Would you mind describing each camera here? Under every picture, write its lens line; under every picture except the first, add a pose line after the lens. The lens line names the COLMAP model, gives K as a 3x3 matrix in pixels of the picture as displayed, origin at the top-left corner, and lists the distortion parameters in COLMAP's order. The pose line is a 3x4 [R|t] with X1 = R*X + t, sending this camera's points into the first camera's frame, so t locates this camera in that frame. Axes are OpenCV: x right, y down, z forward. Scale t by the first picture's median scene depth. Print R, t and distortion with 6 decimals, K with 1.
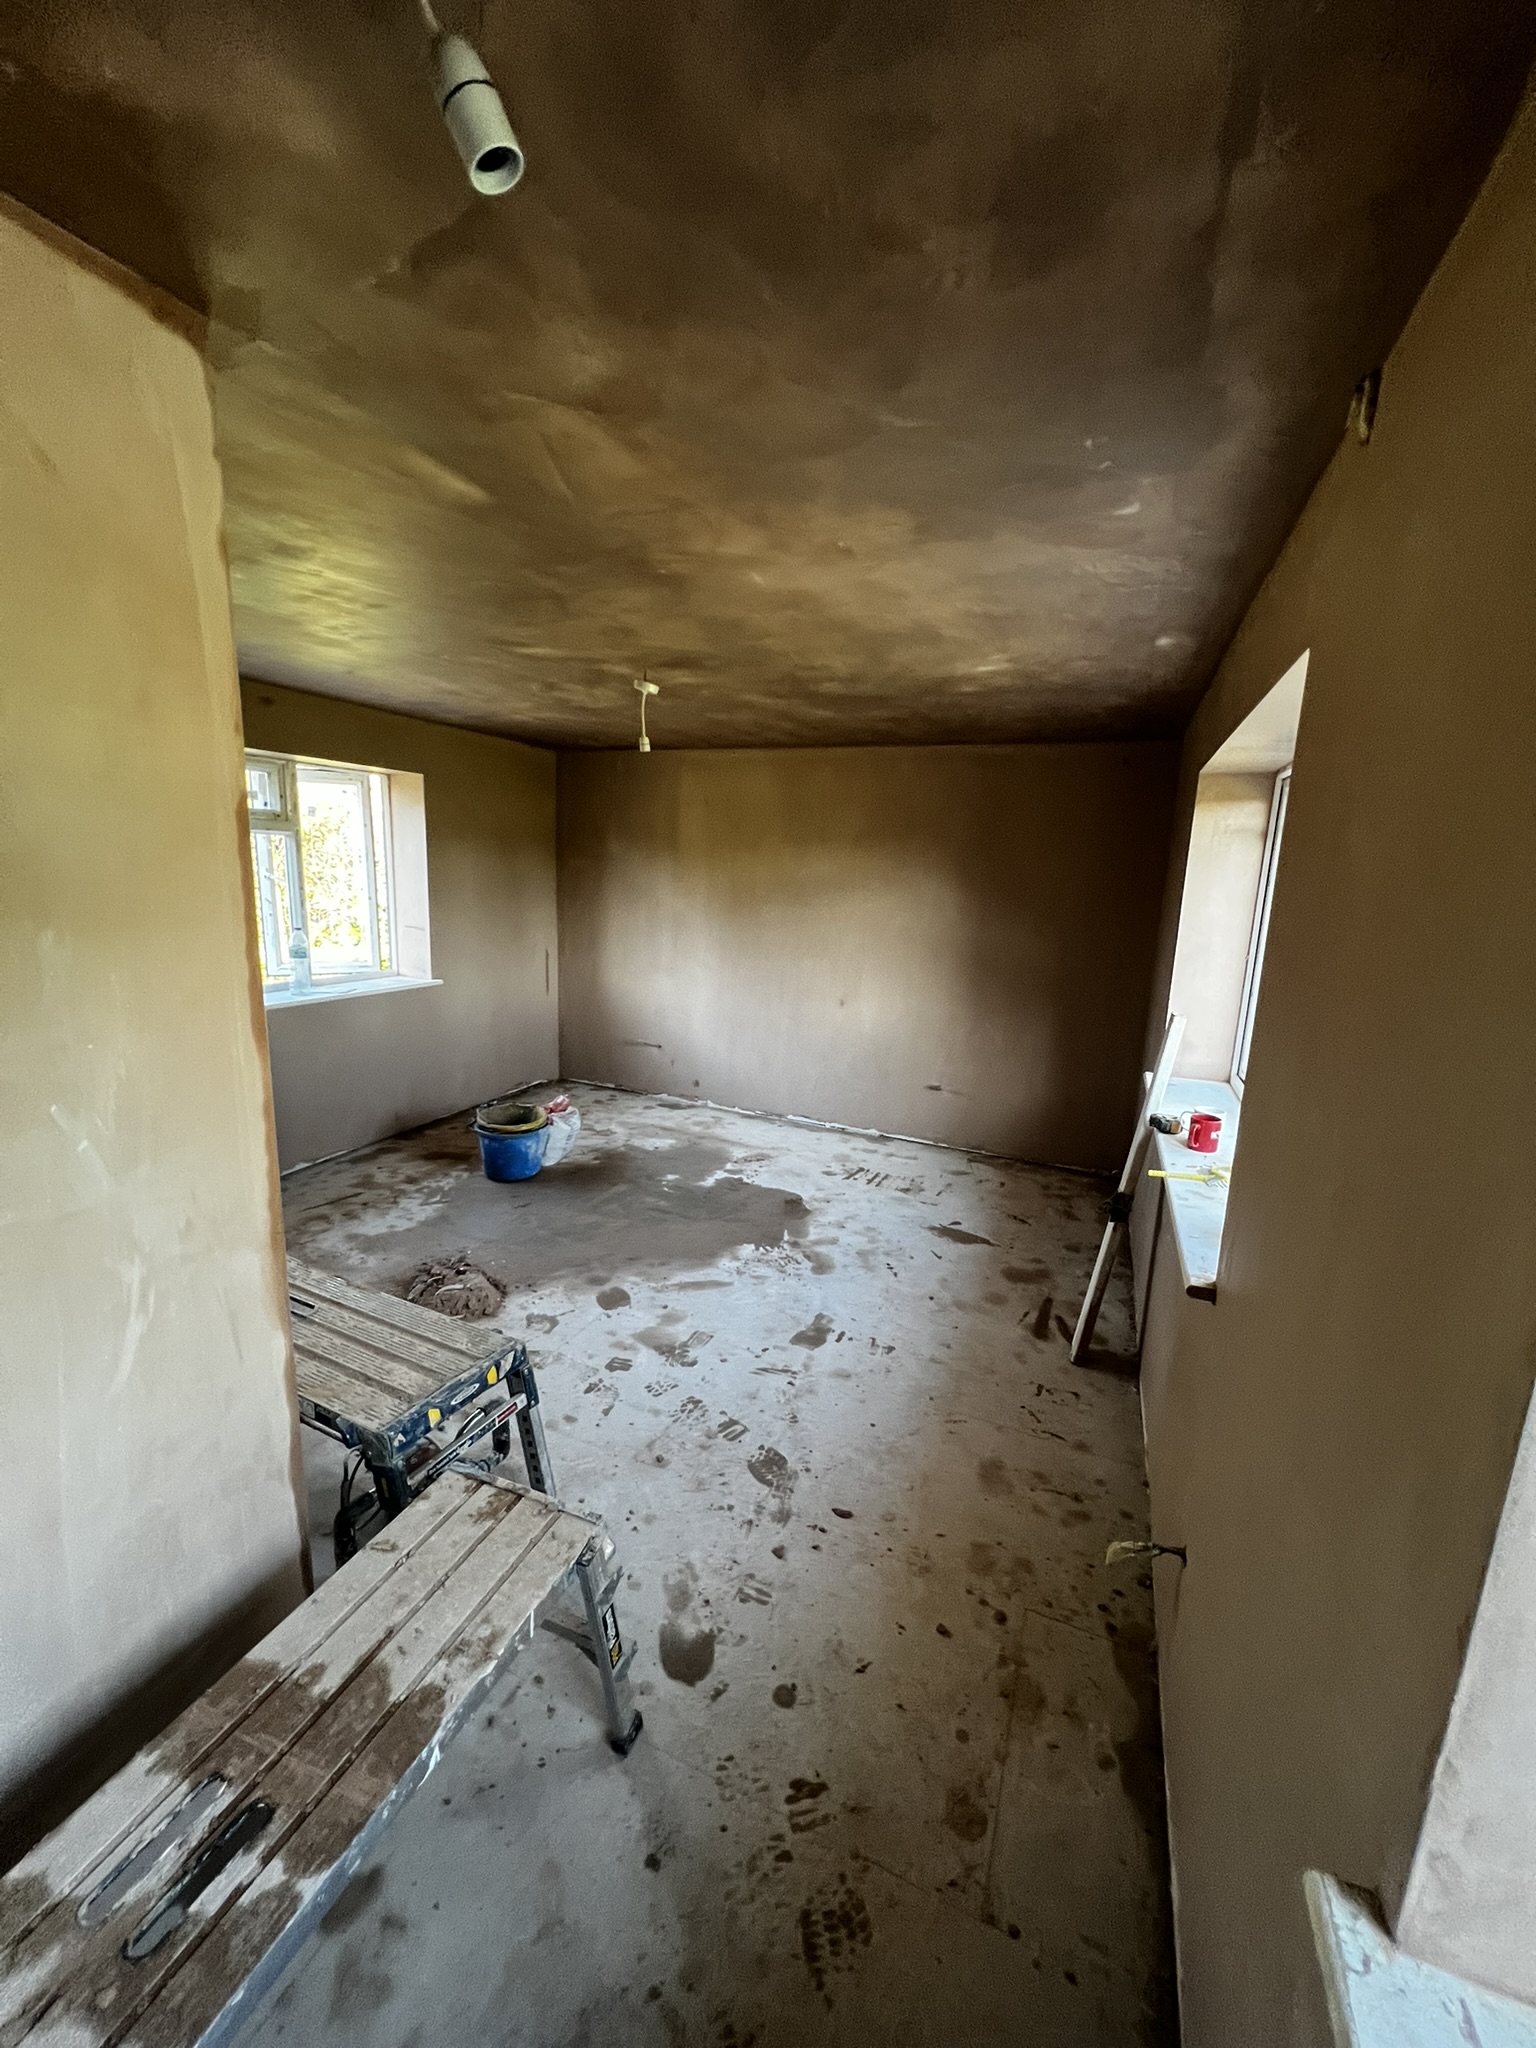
lens RADIAL K [[813.0, 0, 771.9], [0, 813.0, 1021.5], [0, 0, 1]] dist [-0.000993, -0.000006]
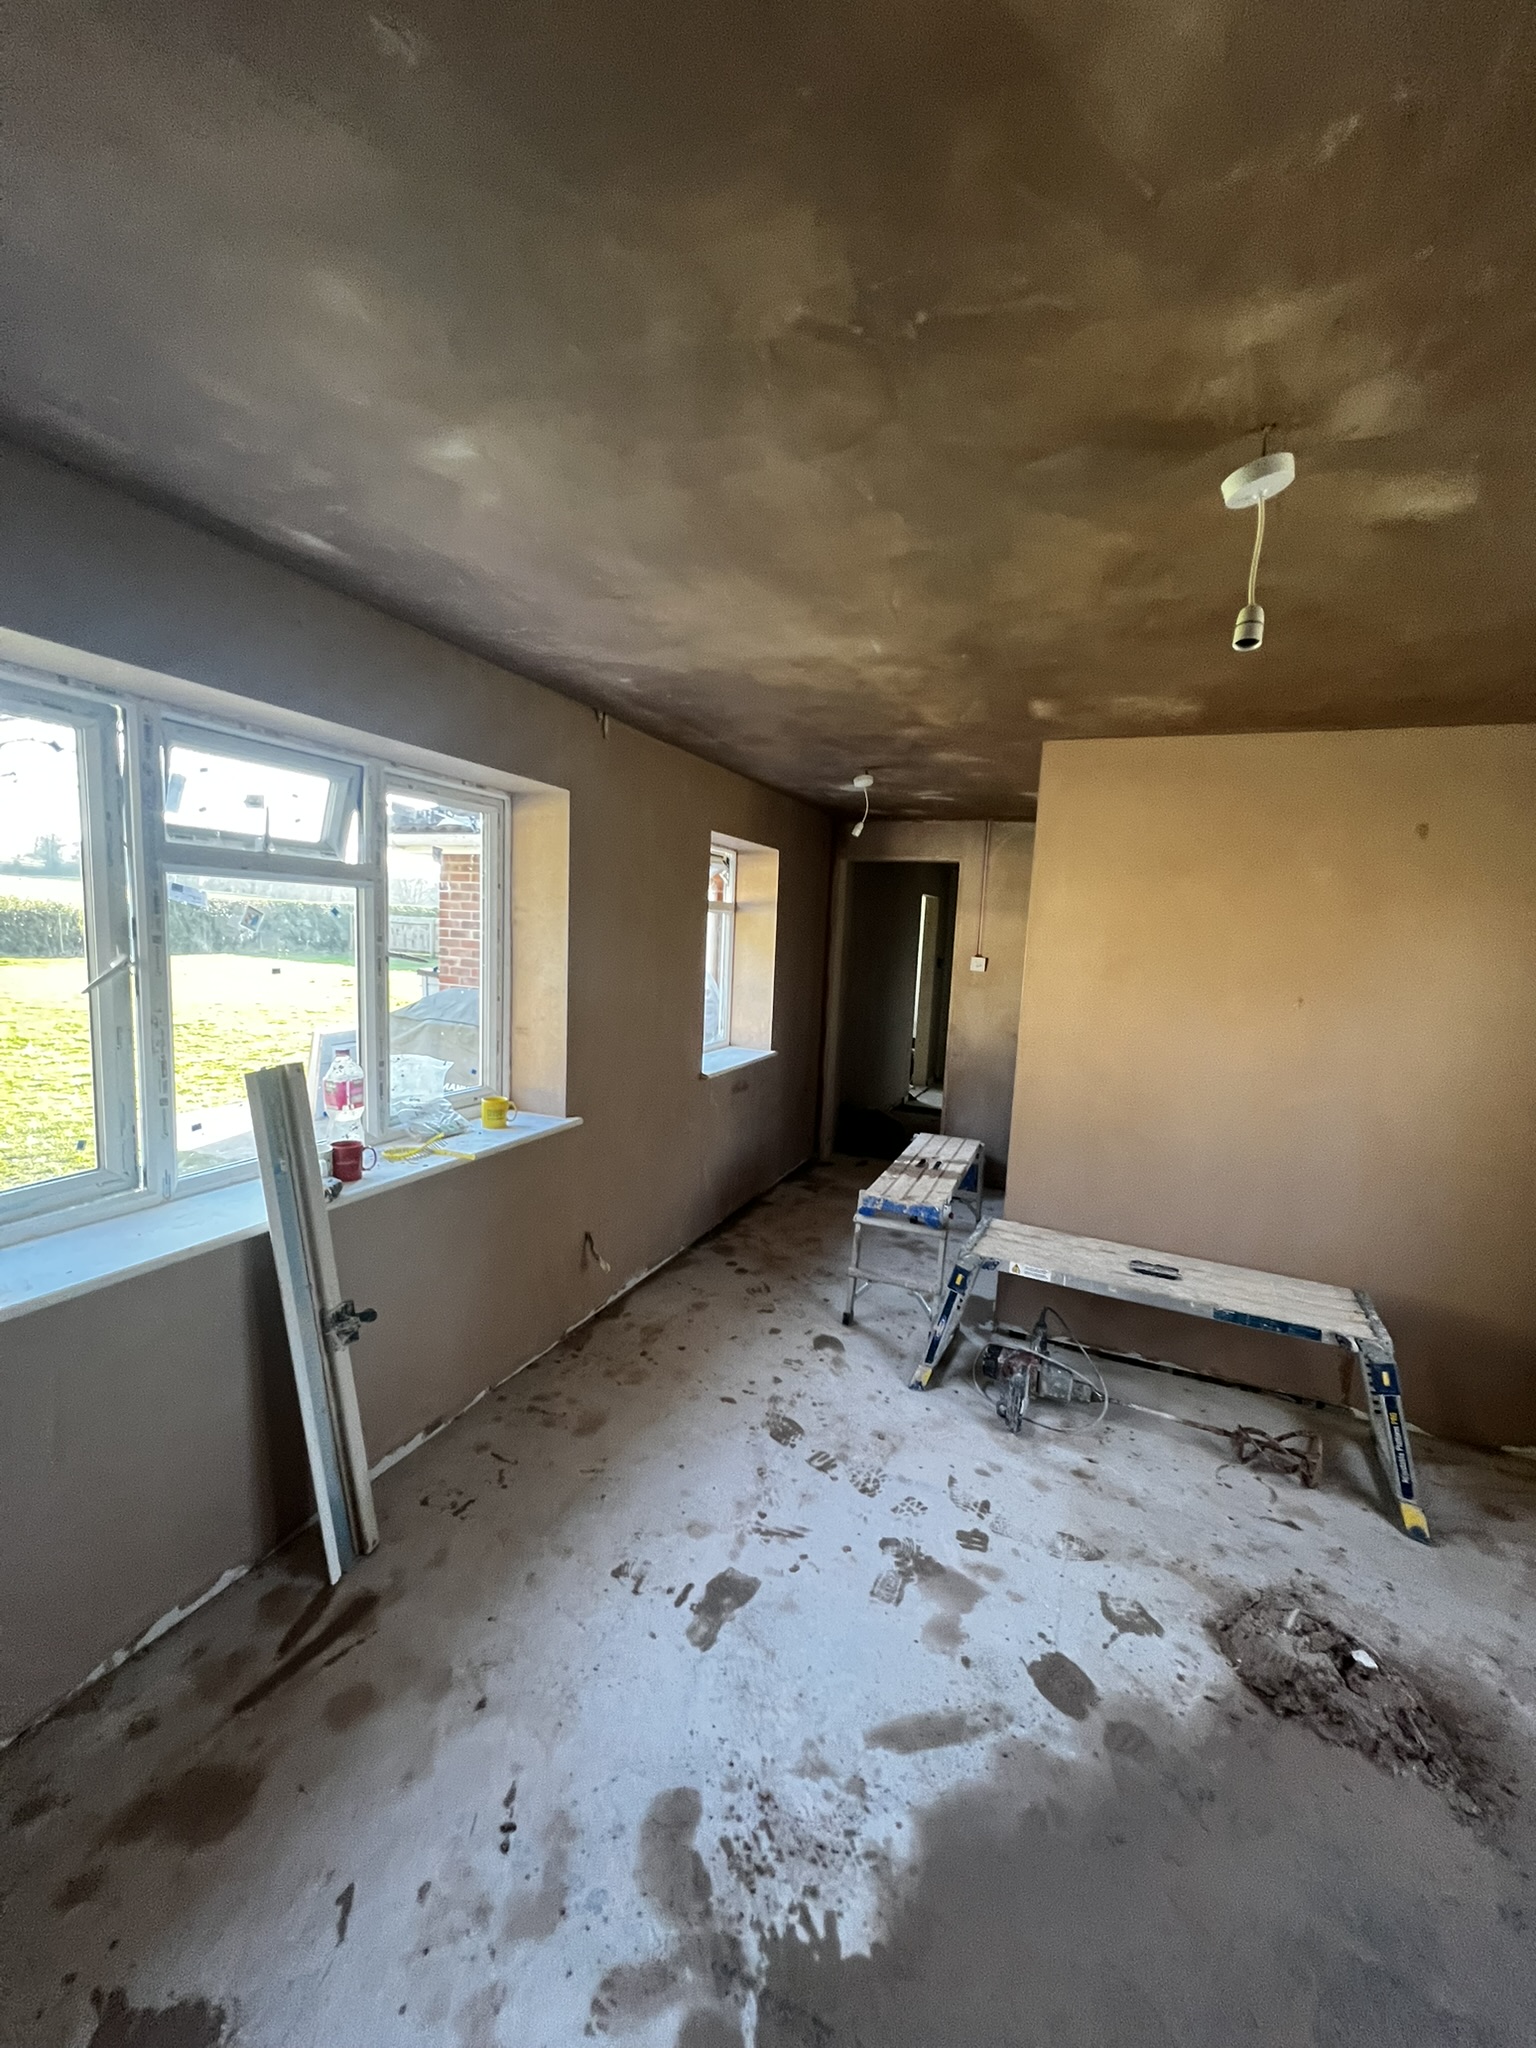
lens RADIAL K [[813.0, 0, 771.9], [0, 813.0, 1021.5], [0, 0, 1]] dist [-0.000993, -0.000006]
pose [[-0.996131, -0.087622, -0.006705, 0.068421], [-0.085525, 0.949092, 0.303168, -0.323646], [-0.020201, 0.302568, -0.952914, 1.768121]]
